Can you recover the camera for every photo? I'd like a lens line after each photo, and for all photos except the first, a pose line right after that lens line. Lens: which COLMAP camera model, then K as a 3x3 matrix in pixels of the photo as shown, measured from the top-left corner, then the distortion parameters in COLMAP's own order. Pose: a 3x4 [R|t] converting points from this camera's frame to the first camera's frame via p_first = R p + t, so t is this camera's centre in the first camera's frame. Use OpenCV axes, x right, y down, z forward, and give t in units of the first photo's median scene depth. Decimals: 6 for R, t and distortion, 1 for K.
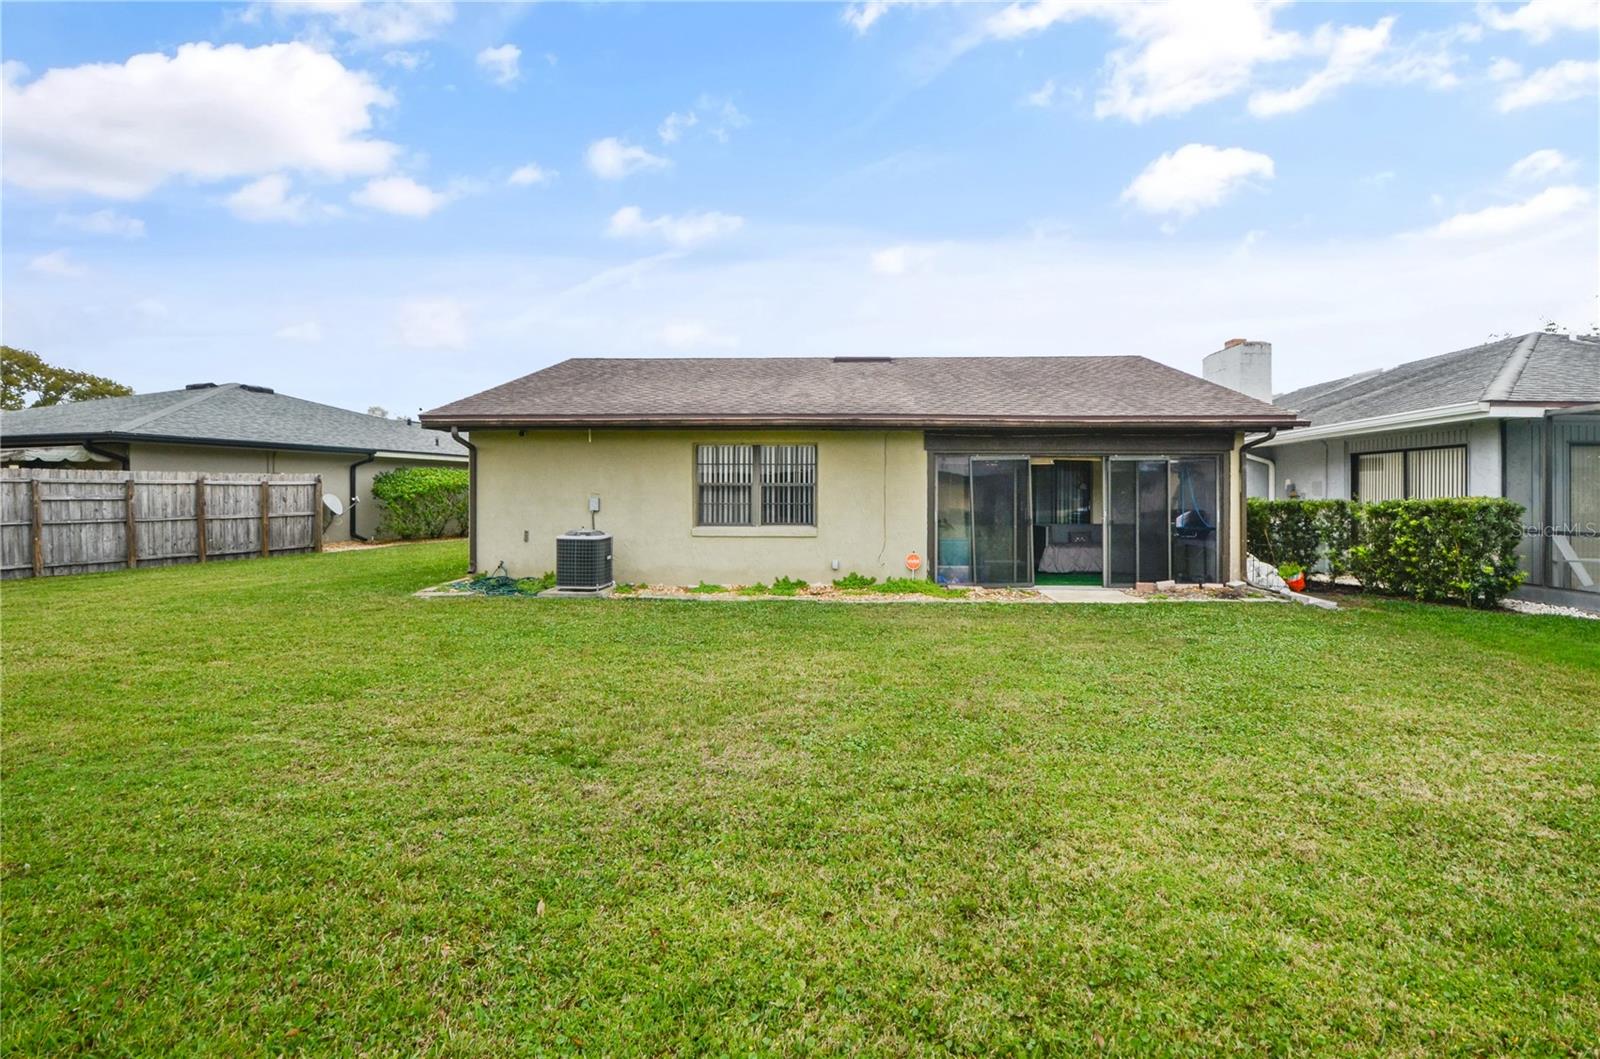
lens RADIAL K [[719.4, 0, 801.0], [0, 719.4, 487.4], [0, 0, 1]] dist [0.000046, -0.000214]
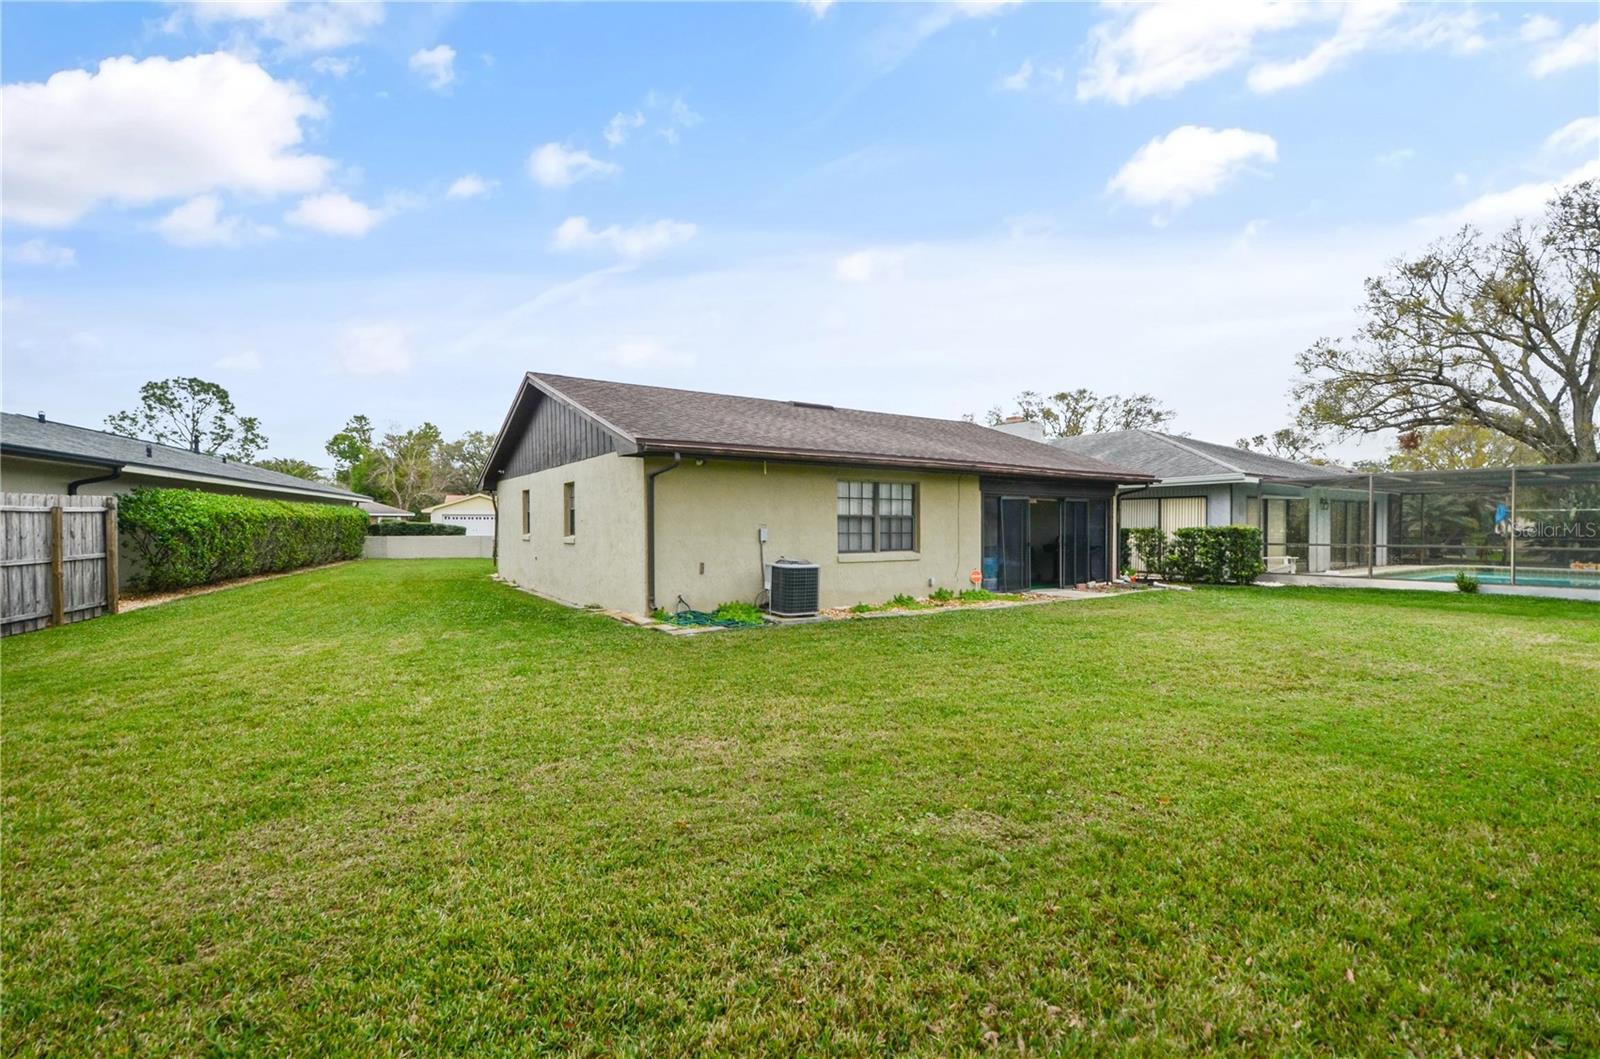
lens RADIAL K [[711.5, 0, 796.9], [0, 711.5, 538.9], [0, 0, 1]] dist [-0.002785, -0.001174]
pose [[0.813258, -0.012636, 0.581767, -0.843234], [-0.003002, 0.999660, 0.025910, 0.003163], [-0.581896, -0.022818, 0.812943, 0.144024]]
